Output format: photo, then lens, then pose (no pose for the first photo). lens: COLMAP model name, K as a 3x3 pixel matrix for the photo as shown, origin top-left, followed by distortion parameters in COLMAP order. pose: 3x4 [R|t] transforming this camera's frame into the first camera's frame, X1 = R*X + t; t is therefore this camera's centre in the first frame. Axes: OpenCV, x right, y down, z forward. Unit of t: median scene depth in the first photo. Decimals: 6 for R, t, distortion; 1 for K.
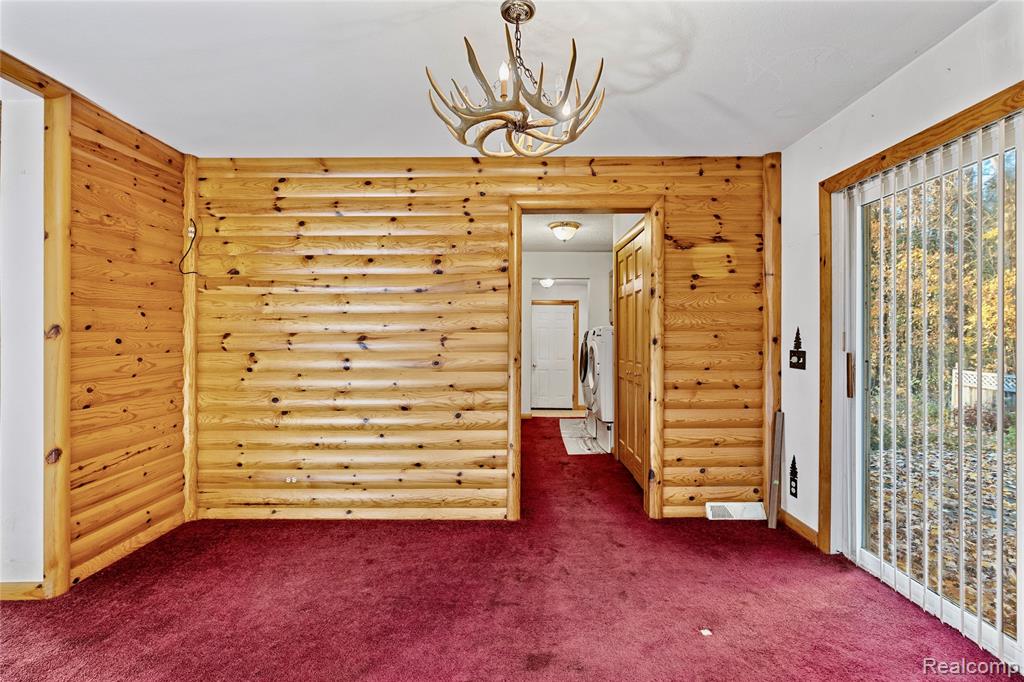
lens RADIAL K [[456.5, 0, 510.9], [0, 456.5, 329.4], [0, 0, 1]] dist [-0.001333, 0.000144]
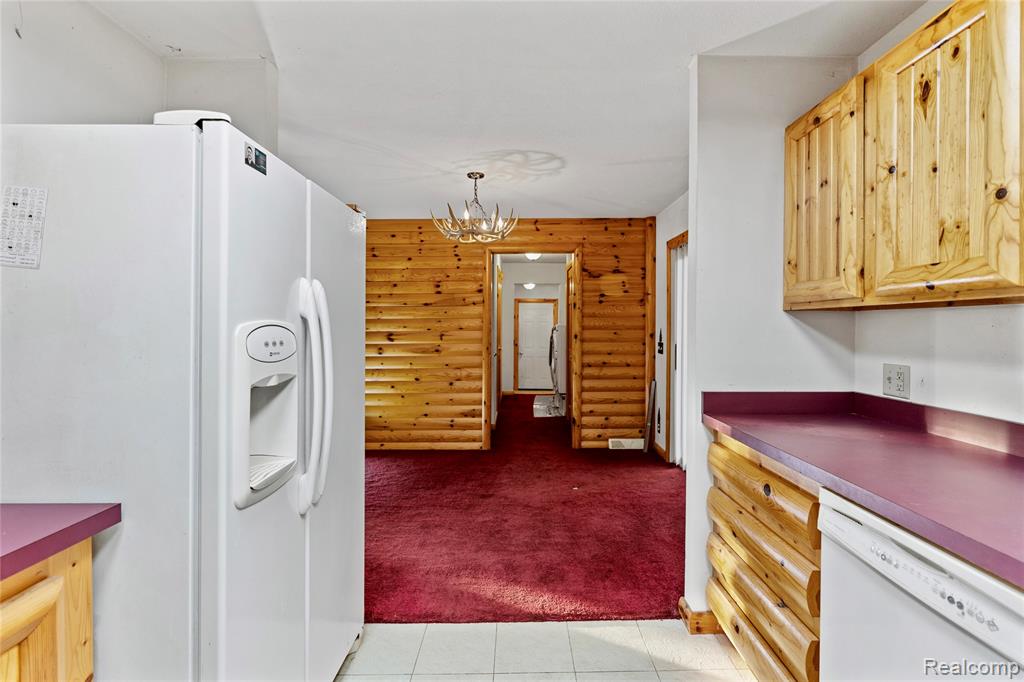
lens RADIAL K [[449.3, 0, 513.0], [0, 449.3, 321.3], [0, 0, 1]] dist [-0.000625, -0.000014]
pose [[0.999999, -0.001245, 0.000032, 0.098170], [0.001245, 0.999992, 0.003826, -0.032561], [-0.000037, -0.003826, 0.999993, -0.548550]]
